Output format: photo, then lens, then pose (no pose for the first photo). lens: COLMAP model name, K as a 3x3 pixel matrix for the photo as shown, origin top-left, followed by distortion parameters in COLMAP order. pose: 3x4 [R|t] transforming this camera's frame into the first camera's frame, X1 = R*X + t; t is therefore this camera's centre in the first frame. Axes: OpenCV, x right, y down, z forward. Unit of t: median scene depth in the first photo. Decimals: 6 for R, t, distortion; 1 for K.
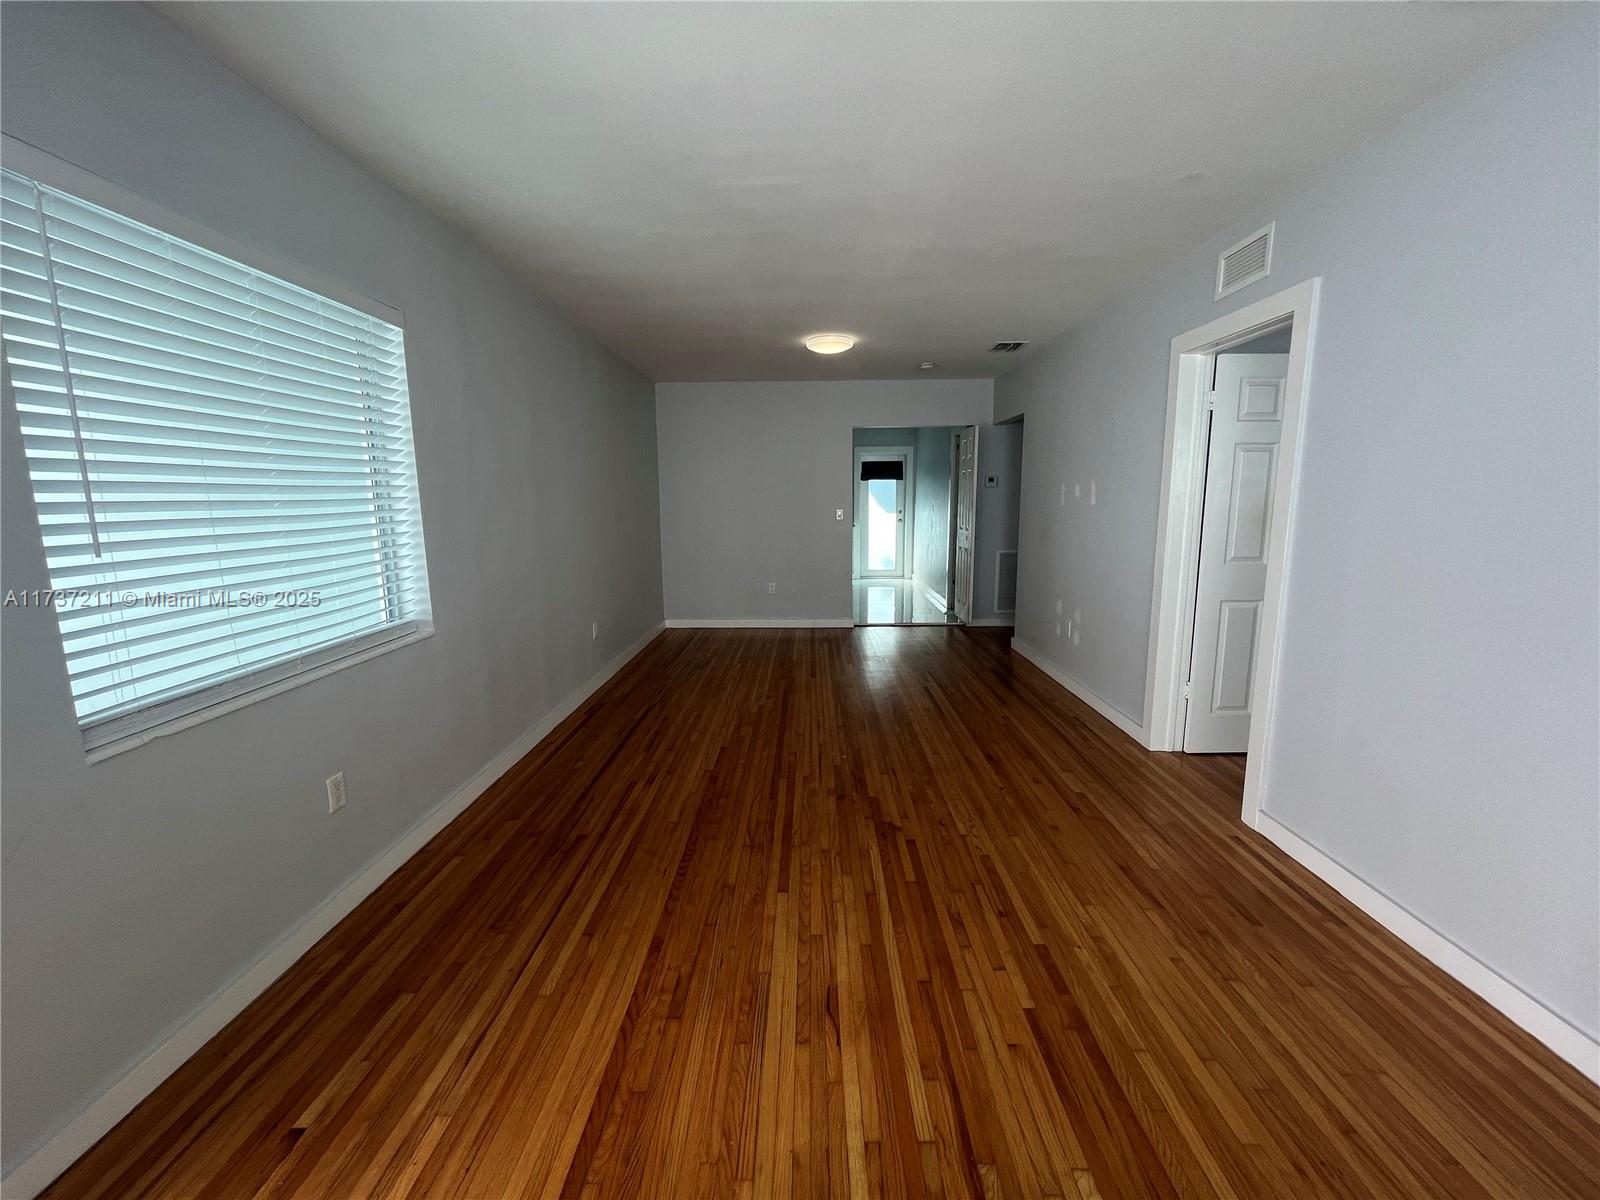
lens RADIAL K [[655.7, 0, 797.4], [0, 655.7, 599.8], [0, 0, 1]] dist [-0.002146, -0.000037]
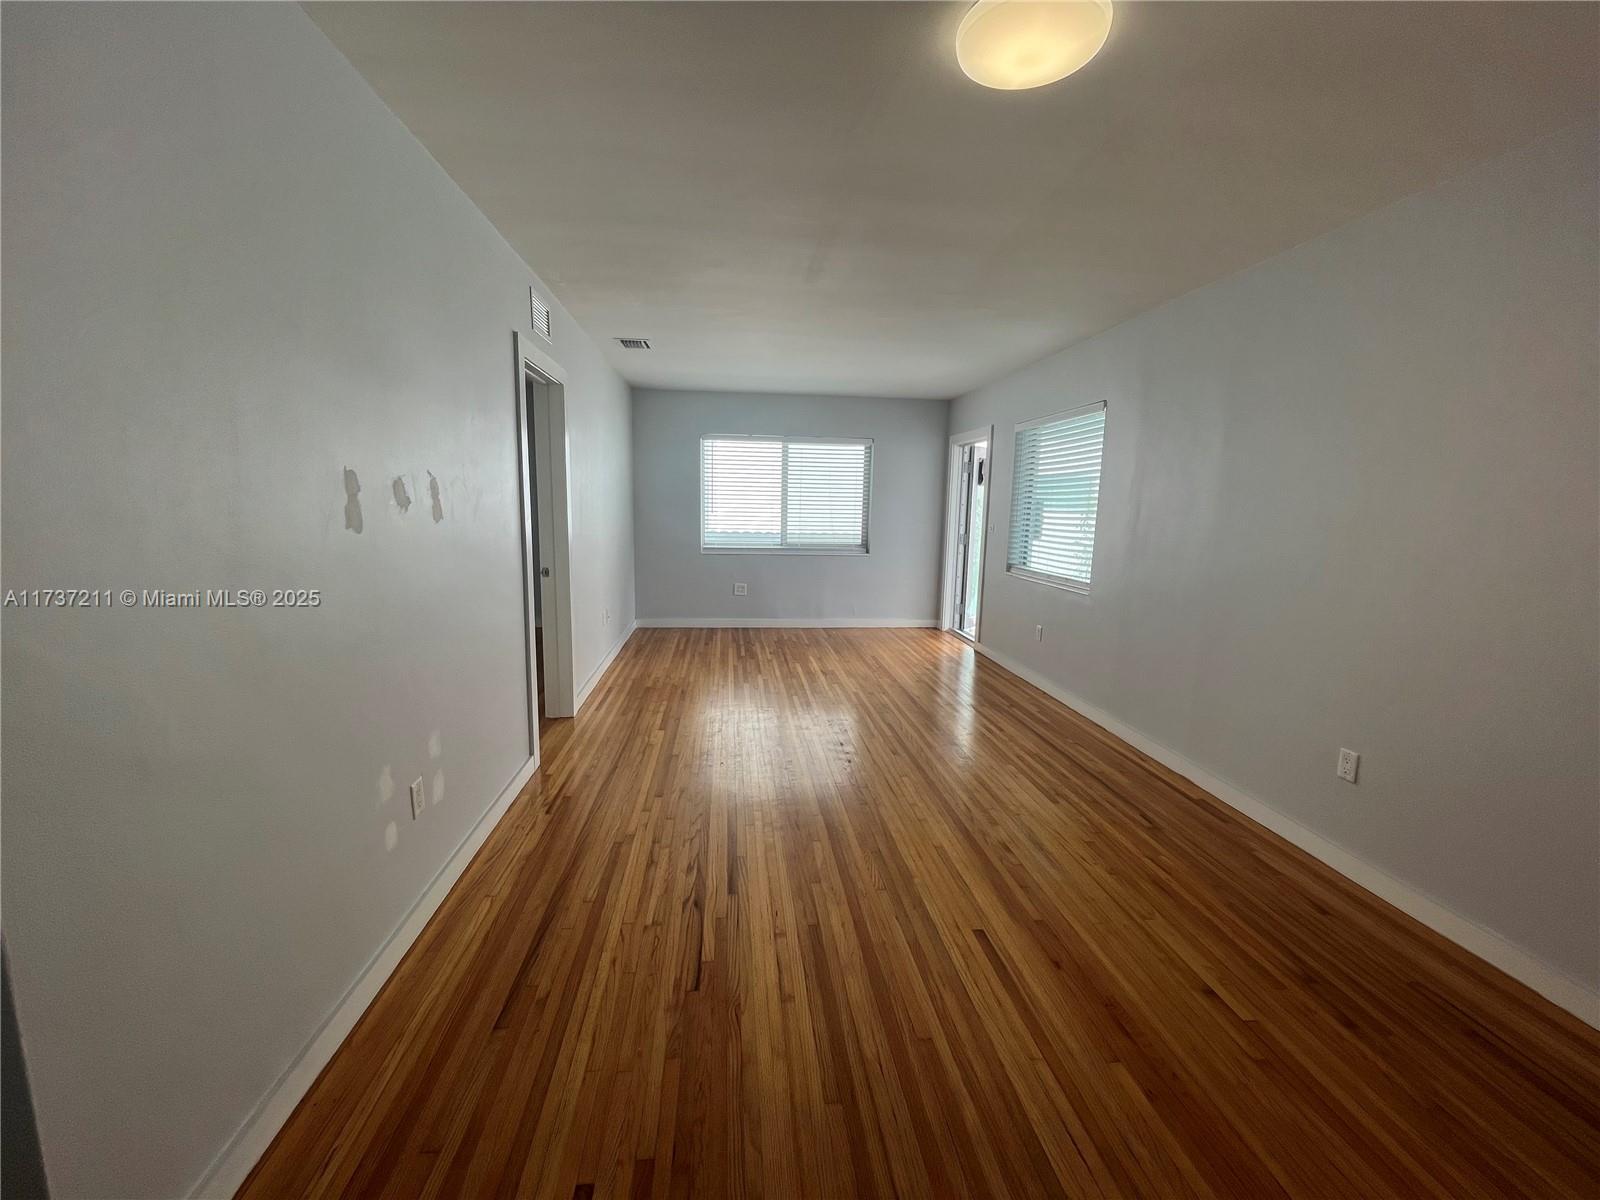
lens RADIAL K [[655.7, 0, 797.4], [0, 655.7, 599.8], [0, 0, 1]] dist [-0.002146, -0.000037]
pose [[-0.992328, 0.004928, -0.123531, 0.306736], [-0.032343, 0.954057, 0.297873, -0.336990], [0.119324, 0.299583, -0.946579, 2.093607]]
